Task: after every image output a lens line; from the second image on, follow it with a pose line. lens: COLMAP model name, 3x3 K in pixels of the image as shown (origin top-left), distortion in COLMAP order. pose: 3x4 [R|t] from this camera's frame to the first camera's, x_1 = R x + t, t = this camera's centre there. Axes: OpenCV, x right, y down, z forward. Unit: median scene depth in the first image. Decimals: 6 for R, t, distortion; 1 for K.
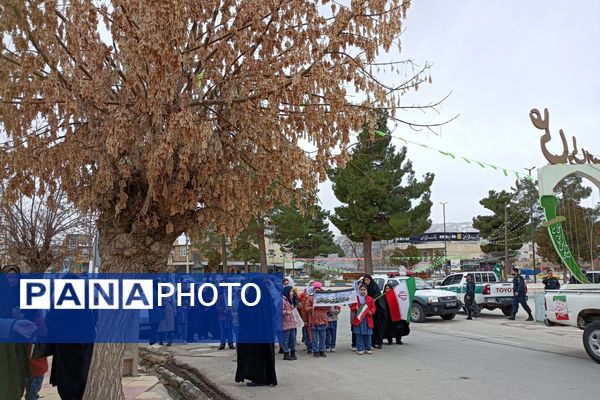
lens RADIAL K [[449.7, 0, 283.0], [0, 449.7, 226.2], [0, 0, 1]] dist [0.000232, -0.003732]
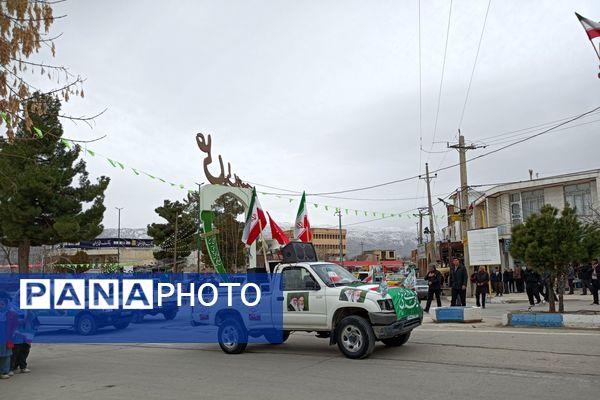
lens RADIAL K [[454.5, 0, 298.5], [0, 454.5, 222.3], [0, 0, 1]] dist [0.040213, -0.006524]
pose [[0.753857, 0.058647, 0.654416, 0.003593], [-0.045011, 0.998278, -0.037613, -0.002158], [-0.655495, -0.001101, 0.755198, -0.010691]]
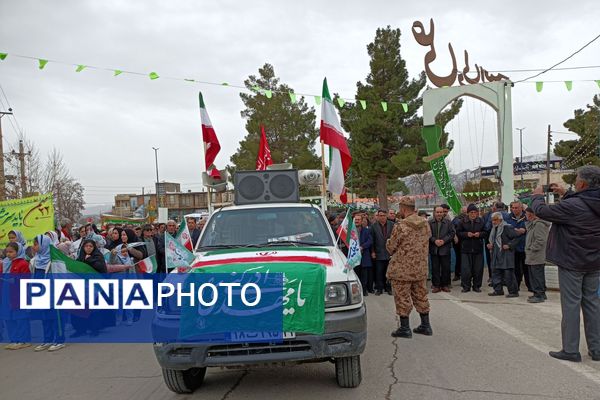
lens RADIAL K [[454.5, 0, 298.5], [0, 454.5, 222.3], [0, 0, 1]] dist [0.040213, -0.006524]
pose [[0.978311, -0.029439, -0.205037, 0.202214], [0.054664, 0.991452, 0.118469, -0.000548], [0.199797, -0.127108, 0.971558, 0.029055]]
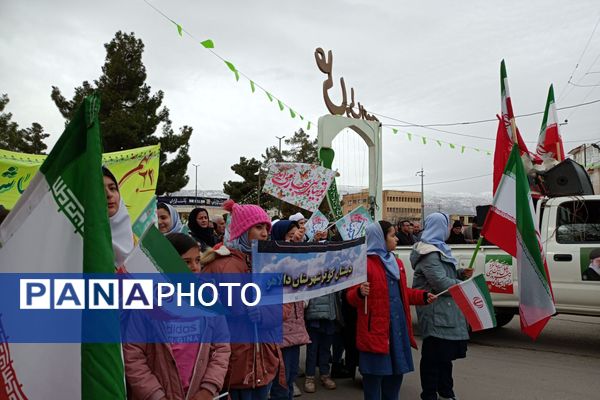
lens RADIAL K [[454.5, 0, 298.5], [0, 454.5, 222.3], [0, 0, 1]] dist [0.040213, -0.006524]
pose [[0.837190, 0.025888, 0.546299, 0.016433], [-0.063024, 0.996791, 0.049346, 0.015744], [-0.543269, -0.075742, 0.836135, 0.097183]]
